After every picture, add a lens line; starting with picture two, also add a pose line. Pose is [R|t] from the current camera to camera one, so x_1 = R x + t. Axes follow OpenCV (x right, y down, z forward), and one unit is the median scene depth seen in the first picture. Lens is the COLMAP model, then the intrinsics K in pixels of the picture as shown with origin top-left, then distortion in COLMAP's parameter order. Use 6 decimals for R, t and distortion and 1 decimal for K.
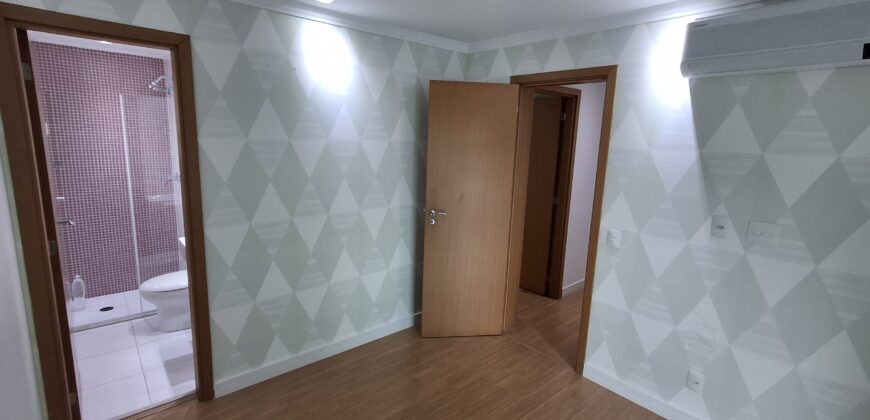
lens RADIAL K [[397.9, 0, 427.4], [0, 397.9, 202.8], [0, 0, 1]] dist [0.012441, 0.000377]
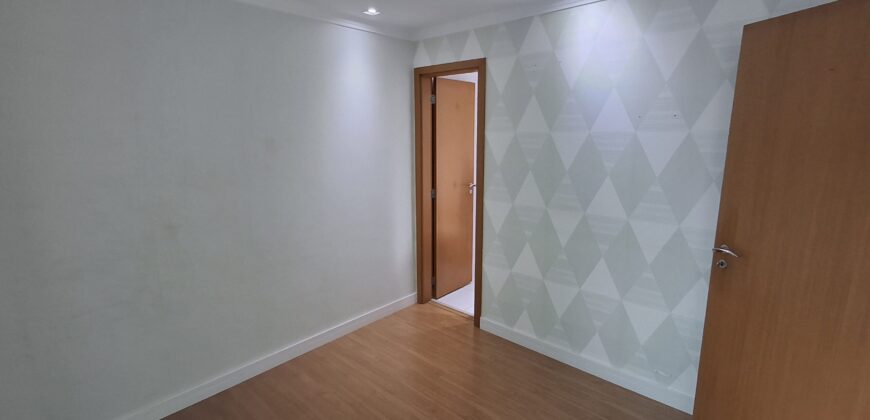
lens RADIAL K [[397.9, 0, 427.4], [0, 397.9, 202.8], [0, 0, 1]] dist [0.012441, 0.000377]
pose [[0.115375, 0.144946, -0.982690, 0.655849], [-0.161993, 0.978798, 0.125353, -0.055237], [0.980024, 0.144726, 0.136409, 0.558429]]
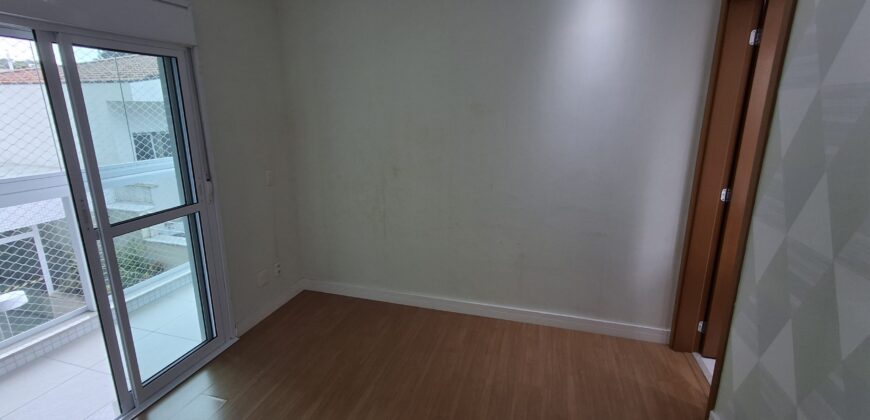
lens RADIAL K [[397.9, 0, 427.4], [0, 397.9, 202.8], [0, 0, 1]] dist [0.012441, 0.000377]
pose [[-0.837813, 0.098847, -0.536934, 0.301448], [-0.119481, 0.926436, 0.356987, -0.133565], [0.532722, 0.363242, -0.764370, 1.091459]]
